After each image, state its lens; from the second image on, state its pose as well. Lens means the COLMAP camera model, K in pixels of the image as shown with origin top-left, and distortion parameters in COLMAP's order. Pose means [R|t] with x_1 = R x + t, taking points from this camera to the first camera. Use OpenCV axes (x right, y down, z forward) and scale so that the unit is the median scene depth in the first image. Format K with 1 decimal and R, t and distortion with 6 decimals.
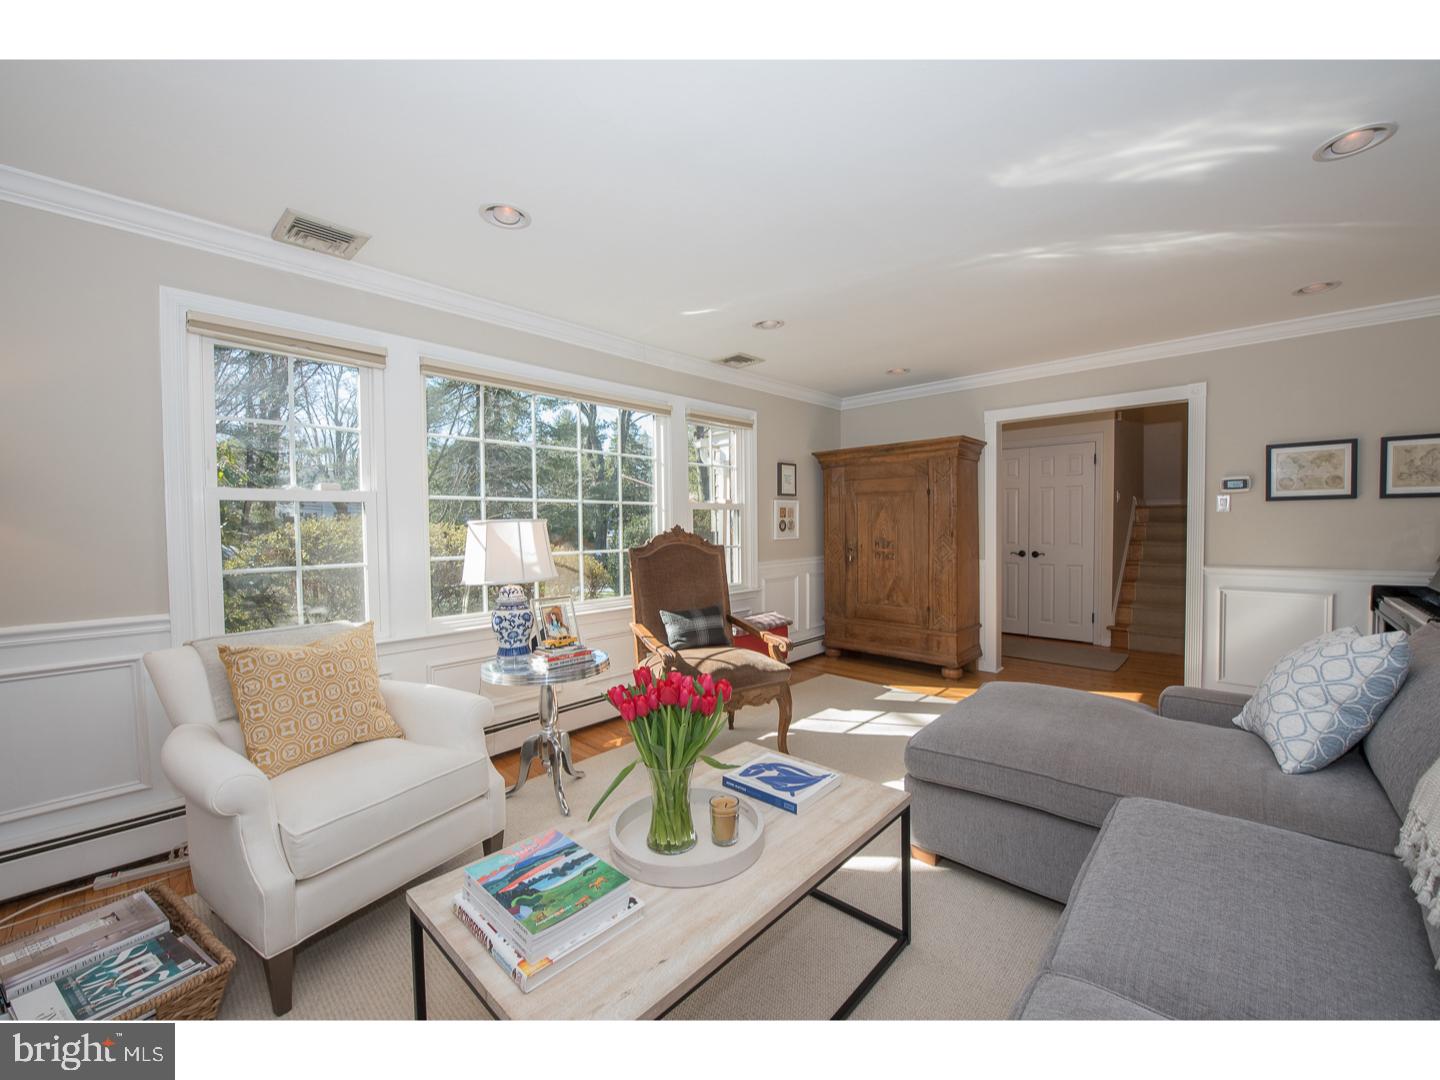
lens RADIAL K [[575.0, 0, 722.3], [0, 575.0, 542.3], [0, 0, 1]] dist [-0.013137, -0.000096]
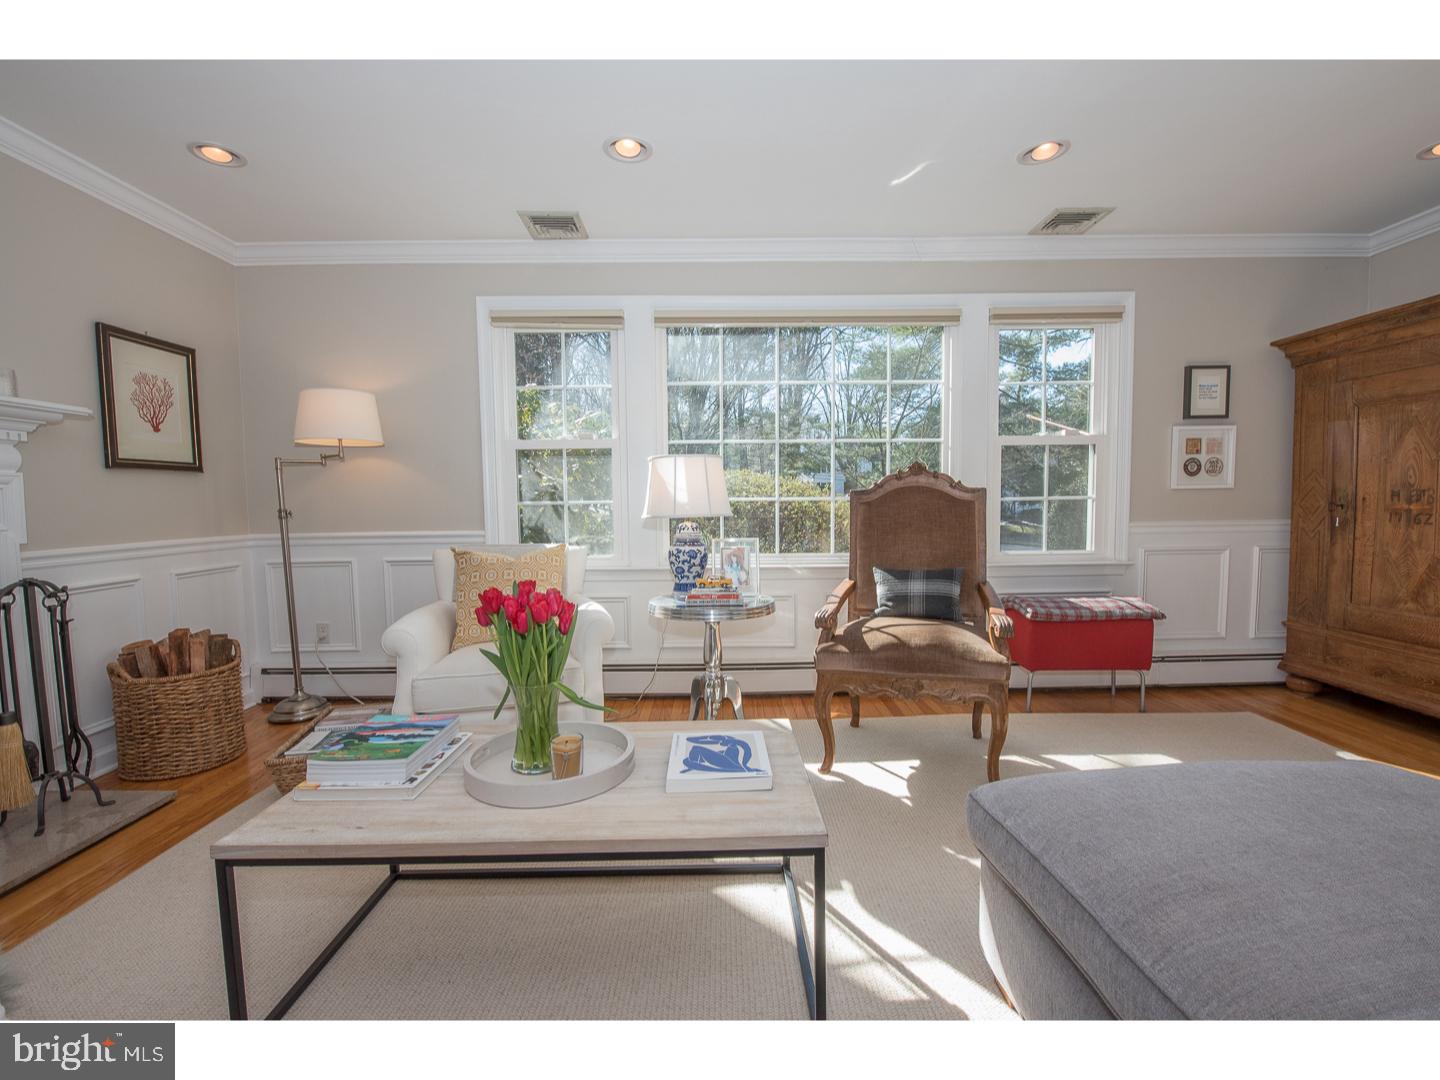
lens RADIAL K [[636.9, 0, 721.2], [0, 636.9, 541.0], [0, 0, 1]] dist [-0.016997, -0.000894]
pose [[0.685709, 0.047891, -0.726299, 0.303827], [-0.018504, 0.998658, 0.048381, 0.033404], [0.727641, -0.019736, 0.685675, 0.177394]]
